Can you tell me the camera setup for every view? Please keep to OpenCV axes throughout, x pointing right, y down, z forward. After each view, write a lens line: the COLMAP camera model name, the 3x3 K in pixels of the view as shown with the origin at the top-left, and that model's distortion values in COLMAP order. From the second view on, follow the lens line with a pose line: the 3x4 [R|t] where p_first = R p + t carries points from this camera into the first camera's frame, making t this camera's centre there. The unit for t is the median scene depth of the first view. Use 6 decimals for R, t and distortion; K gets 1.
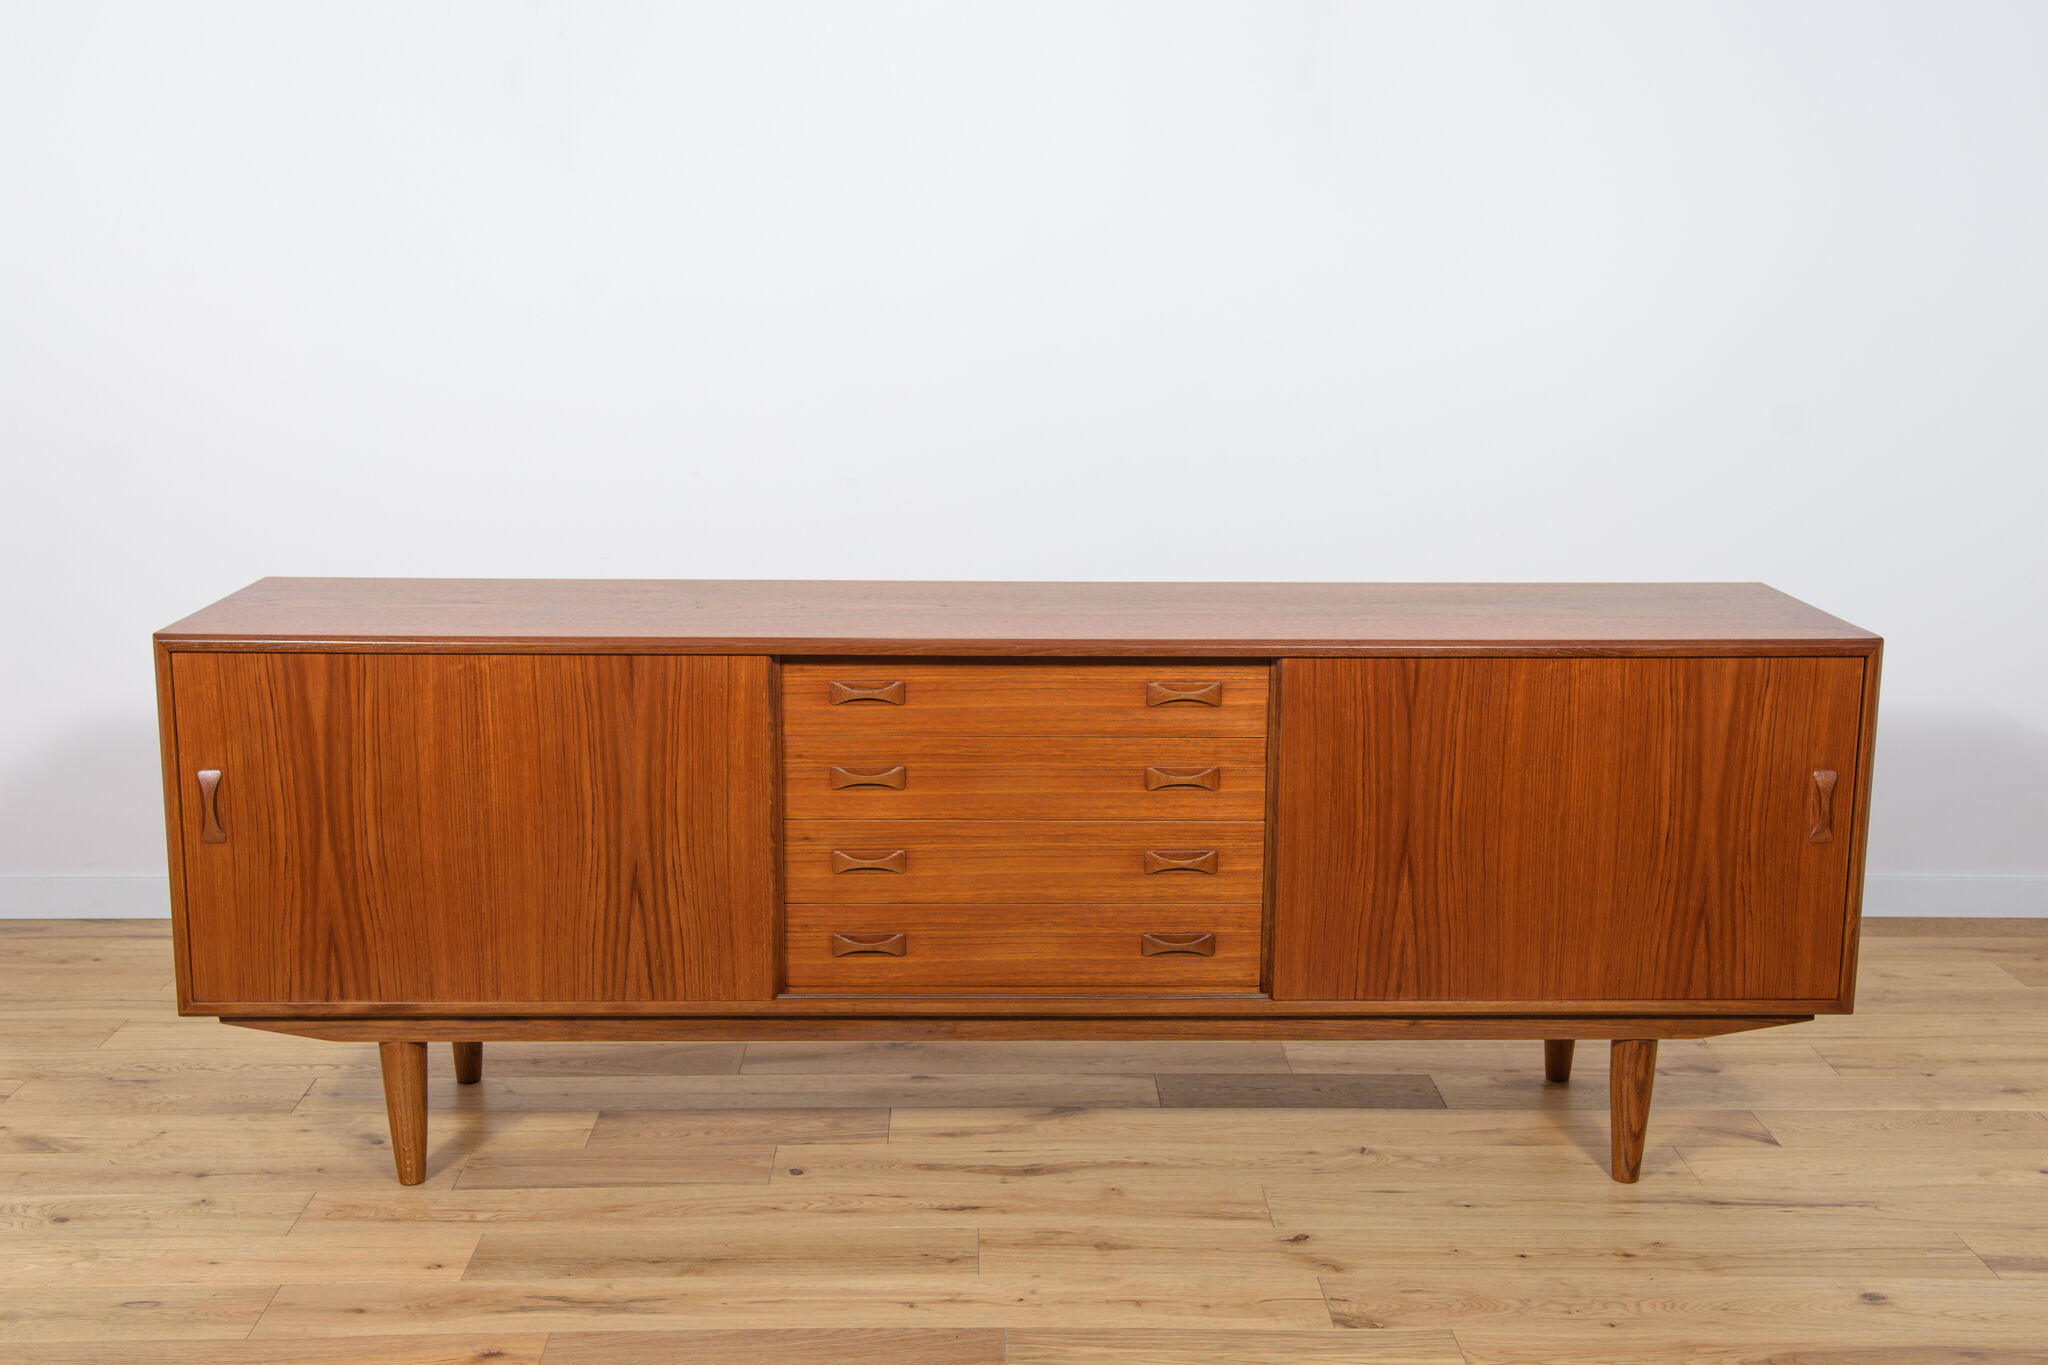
lens RADIAL K [[2290.1, 0, 1021.6], [0, 2290.1, 673.1], [0, 0, 1]] dist [0.028557, 0.032035]
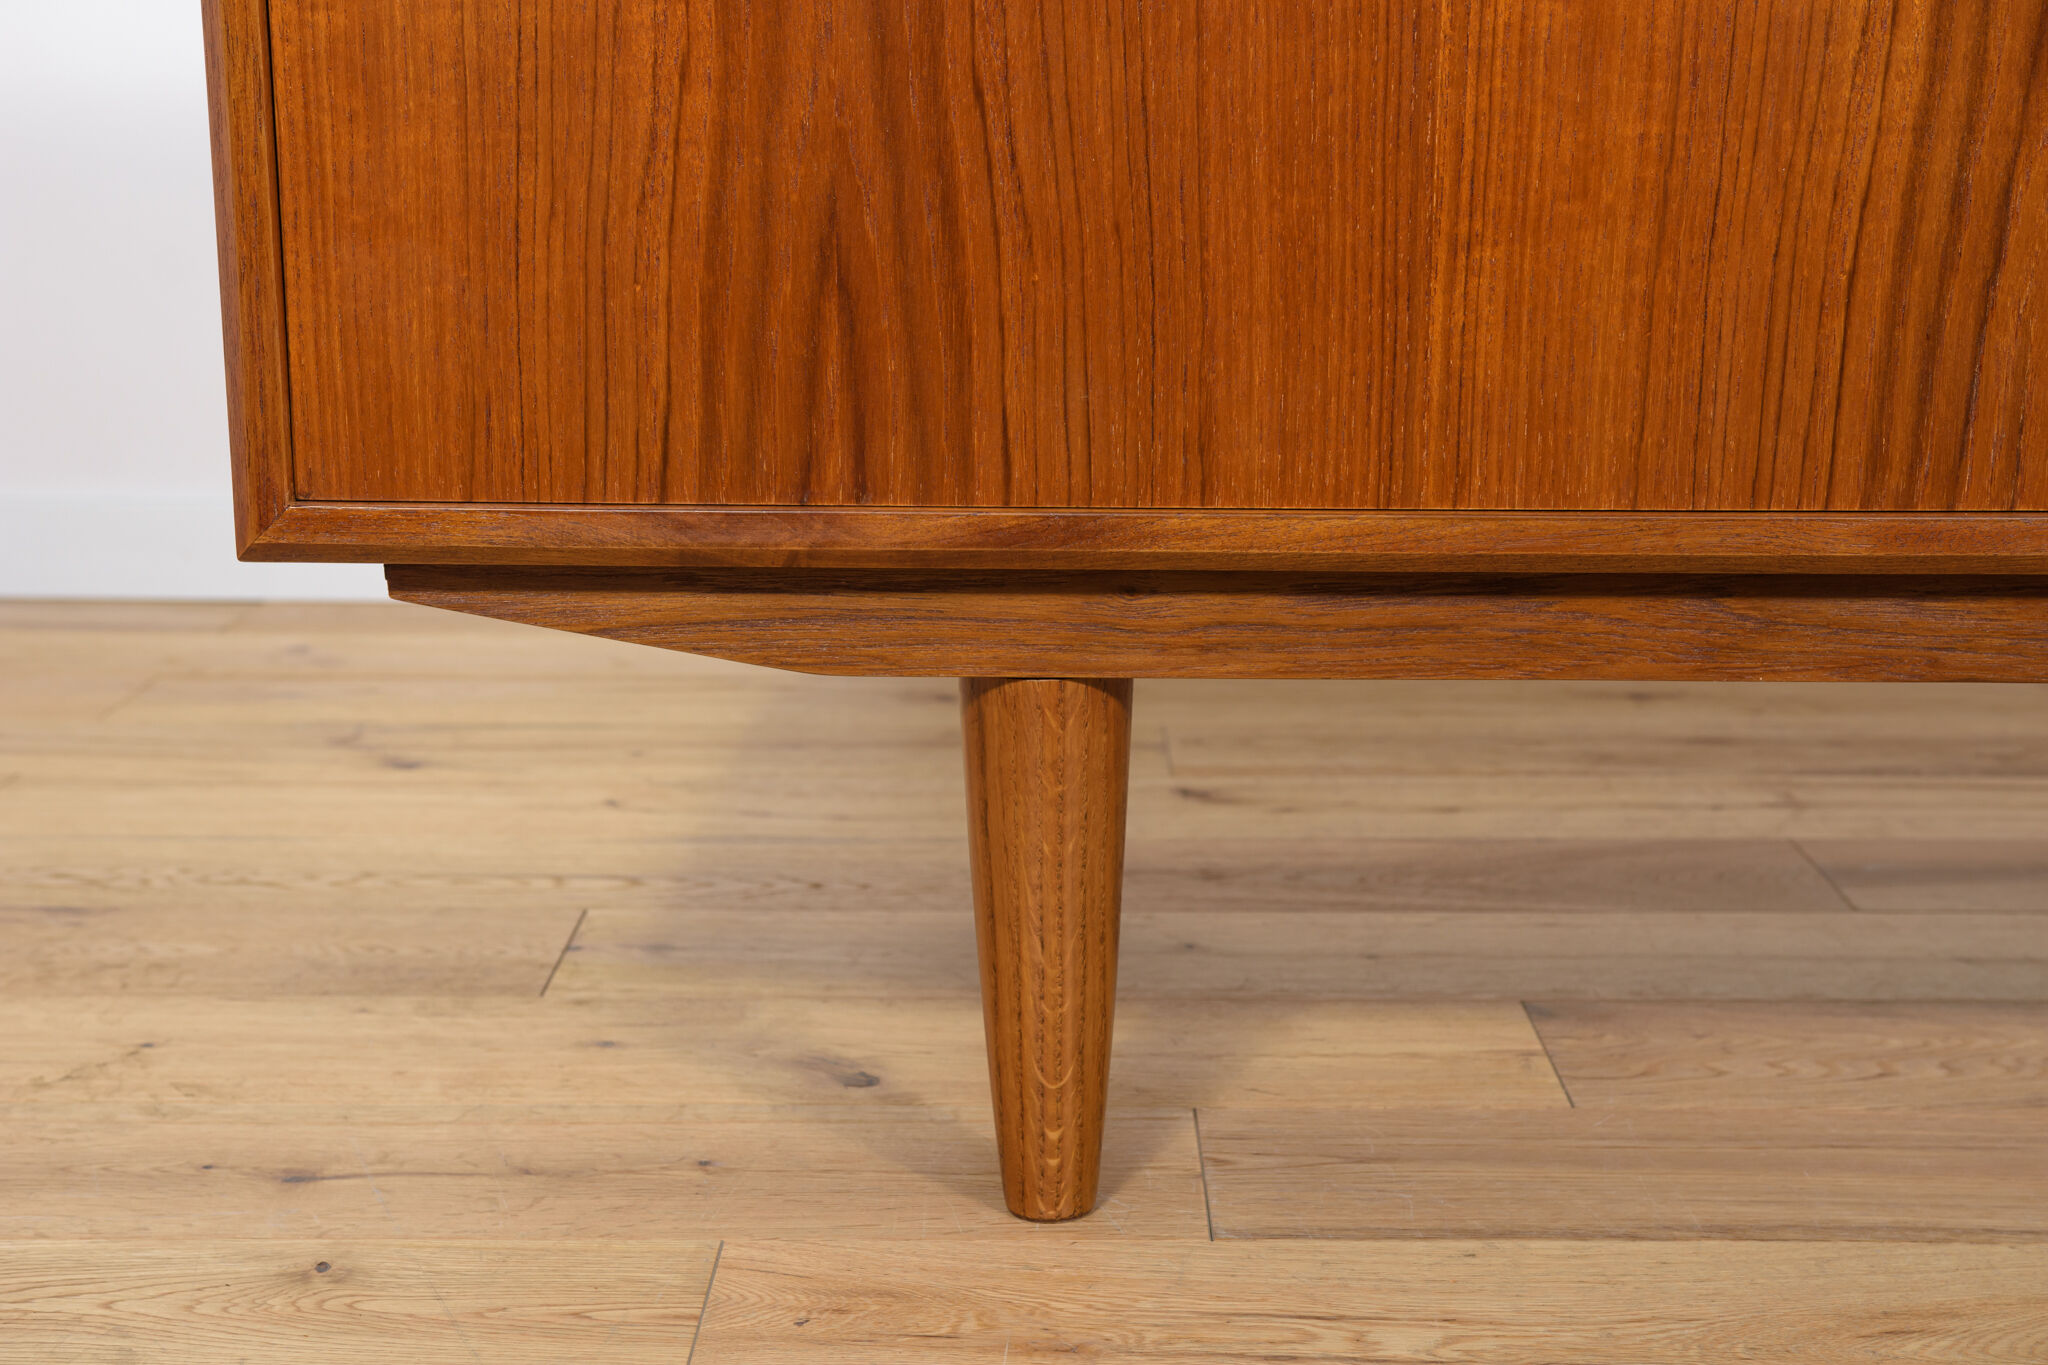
lens RADIAL K [[2935.0, 0, 1024.0], [0, 2935.0, 682.5], [0, 0, 1]] dist [0.069019, 0.146154]
pose [[0.999502, 0.004355, -0.031253, -0.267196], [-0.003691, 0.999767, 0.021274, 0.155856], [0.031339, -0.021148, 0.999285, 0.670269]]
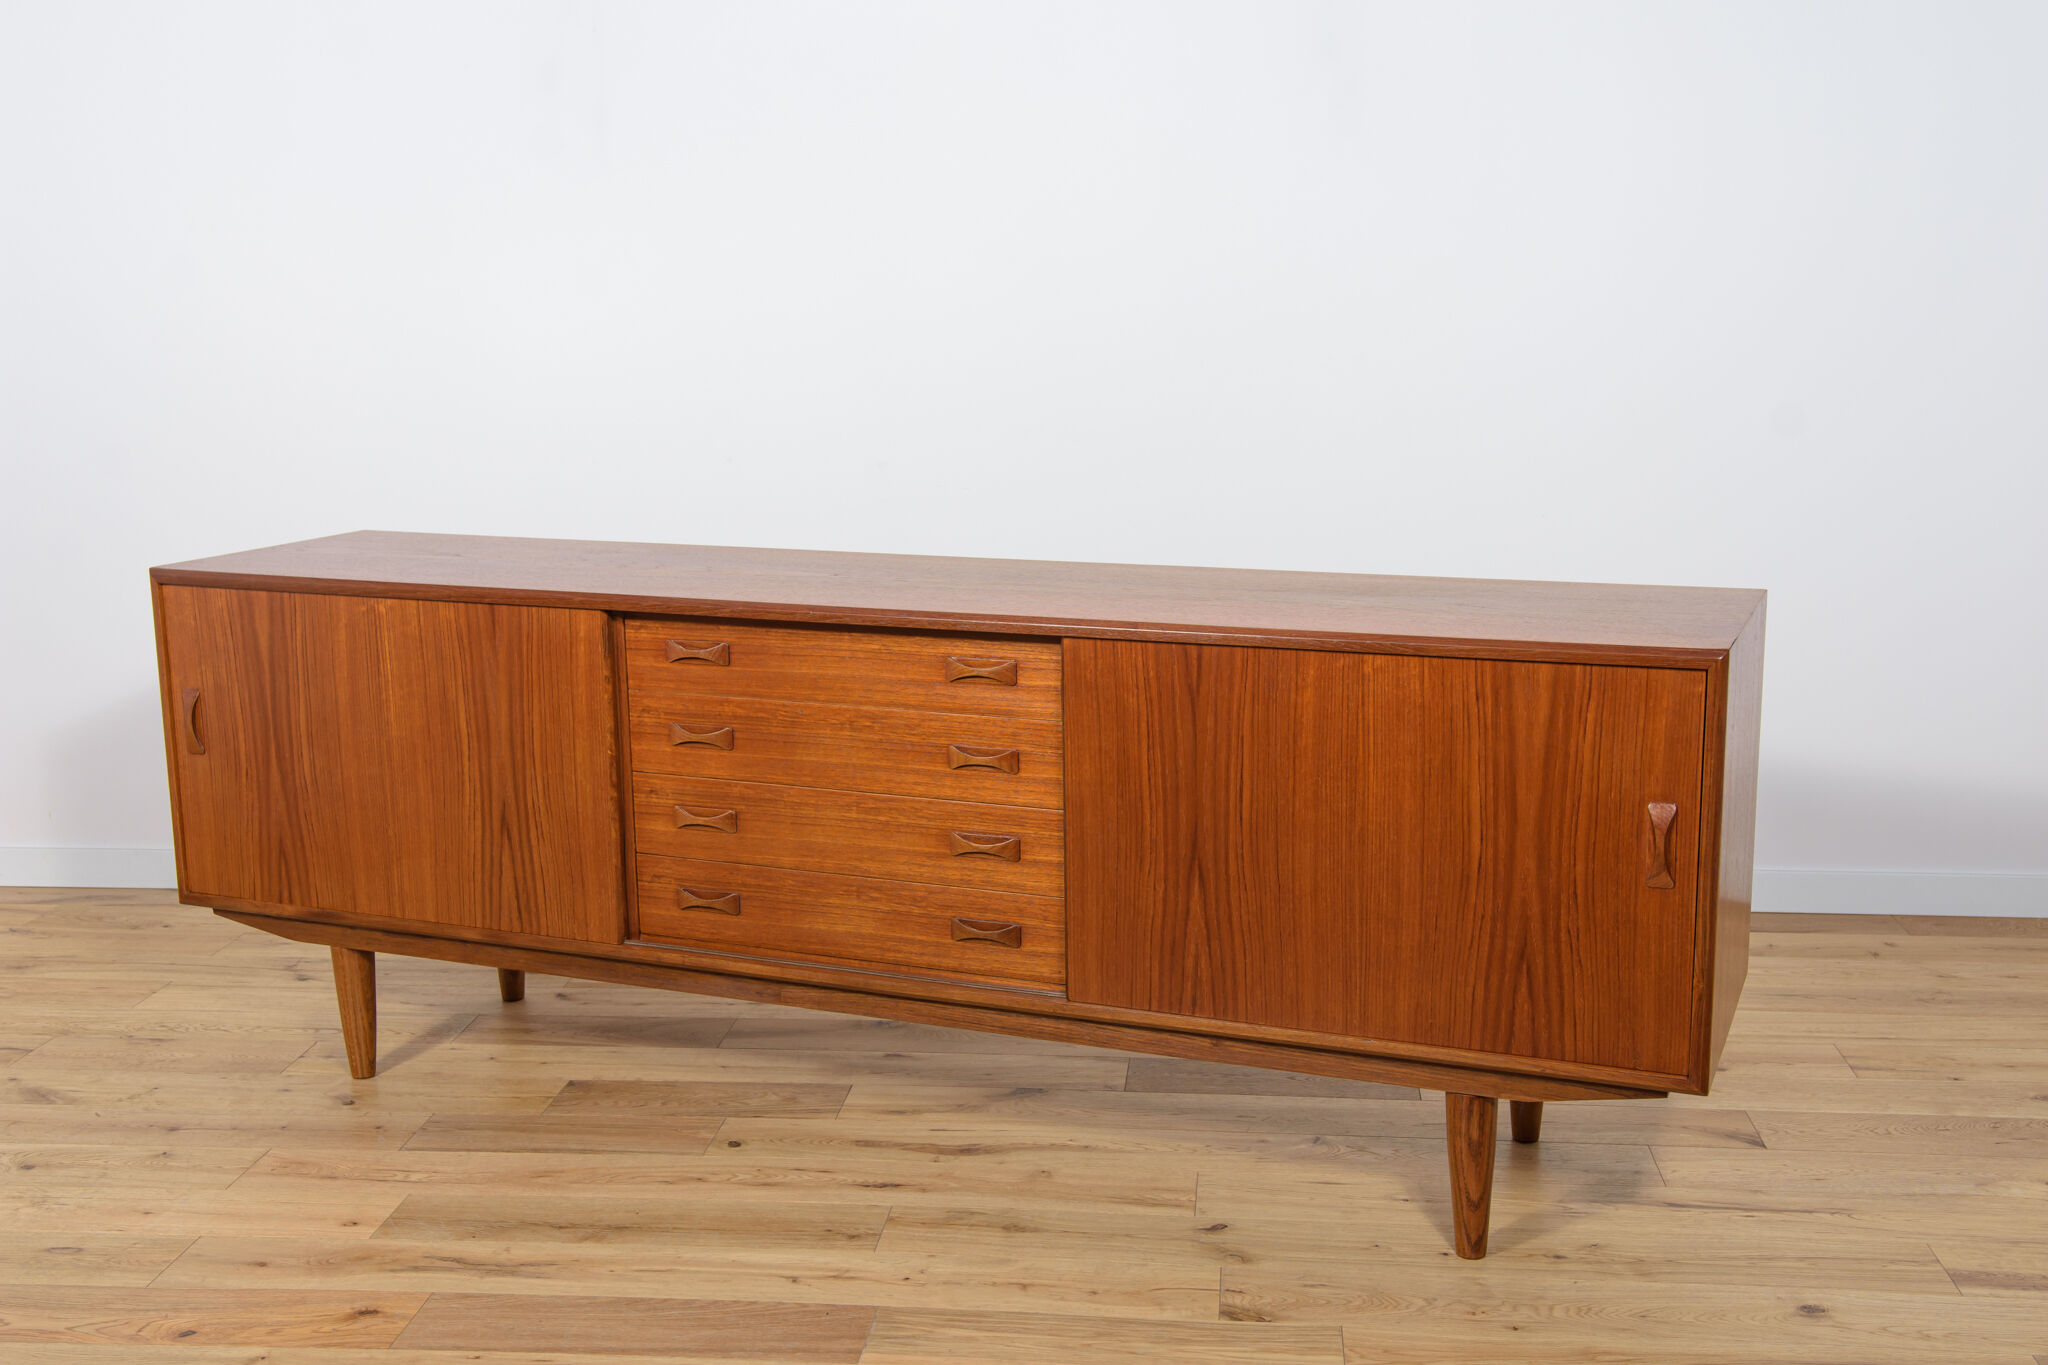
lens RADIAL K [[2066.6, 0, 1082.8], [0, 2066.6, 659.7], [0, 0, 1]] dist [0.012967, 0.018556]
pose [[0.922860, 0.053020, -0.381468, 0.438611], [-0.059808, 0.998192, -0.005953, 0.006889], [0.380463, 0.028309, 0.924363, 0.211924]]
